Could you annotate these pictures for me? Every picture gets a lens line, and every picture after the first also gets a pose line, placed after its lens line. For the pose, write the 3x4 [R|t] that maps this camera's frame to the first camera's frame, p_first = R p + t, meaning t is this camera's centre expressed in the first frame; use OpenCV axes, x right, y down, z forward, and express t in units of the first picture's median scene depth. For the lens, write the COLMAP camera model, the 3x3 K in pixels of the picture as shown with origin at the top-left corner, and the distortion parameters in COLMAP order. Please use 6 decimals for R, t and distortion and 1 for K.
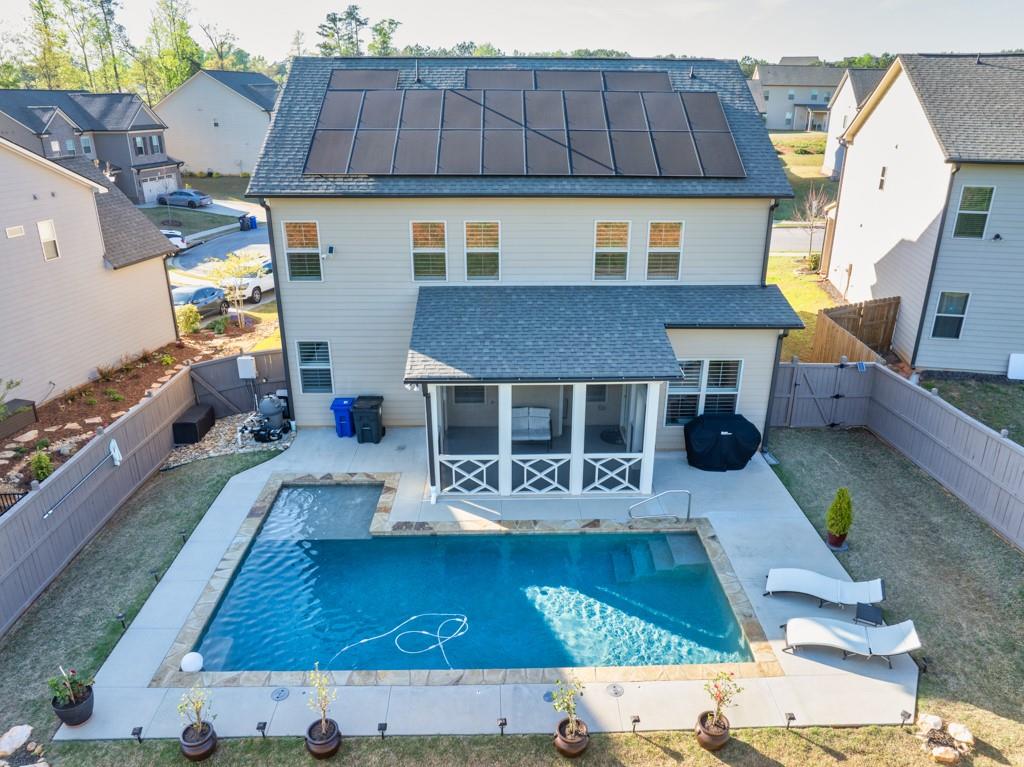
lens RADIAL K [[720.8, 0, 527.3], [0, 720.8, 416.0], [0, 0, 1]] dist [-0.067077, 0.035360]
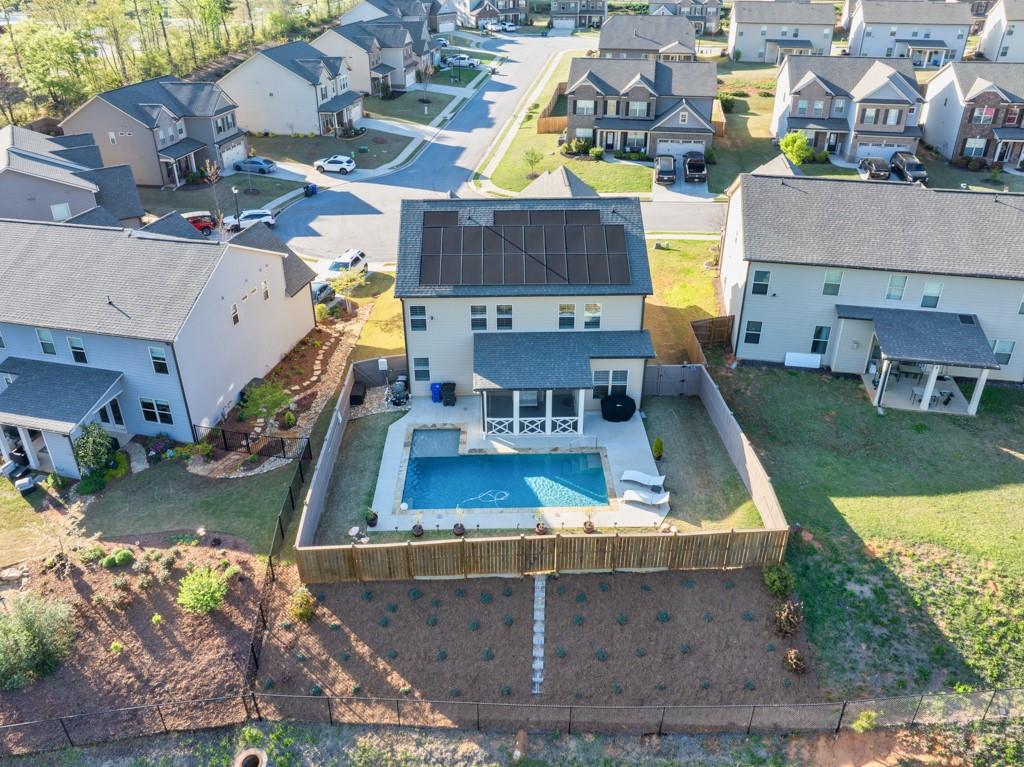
lens RADIAL K [[730.3, 0, 512.0], [0, 730.3, 383.5], [0, 0, 1]] dist [-0.035658, -0.002336]
pose [[0.999728, -0.003174, -0.023084, 0.007577], [0.006293, 0.990644, 0.136328, -0.328376], [0.022436, -0.136437, 0.990395, -1.117995]]
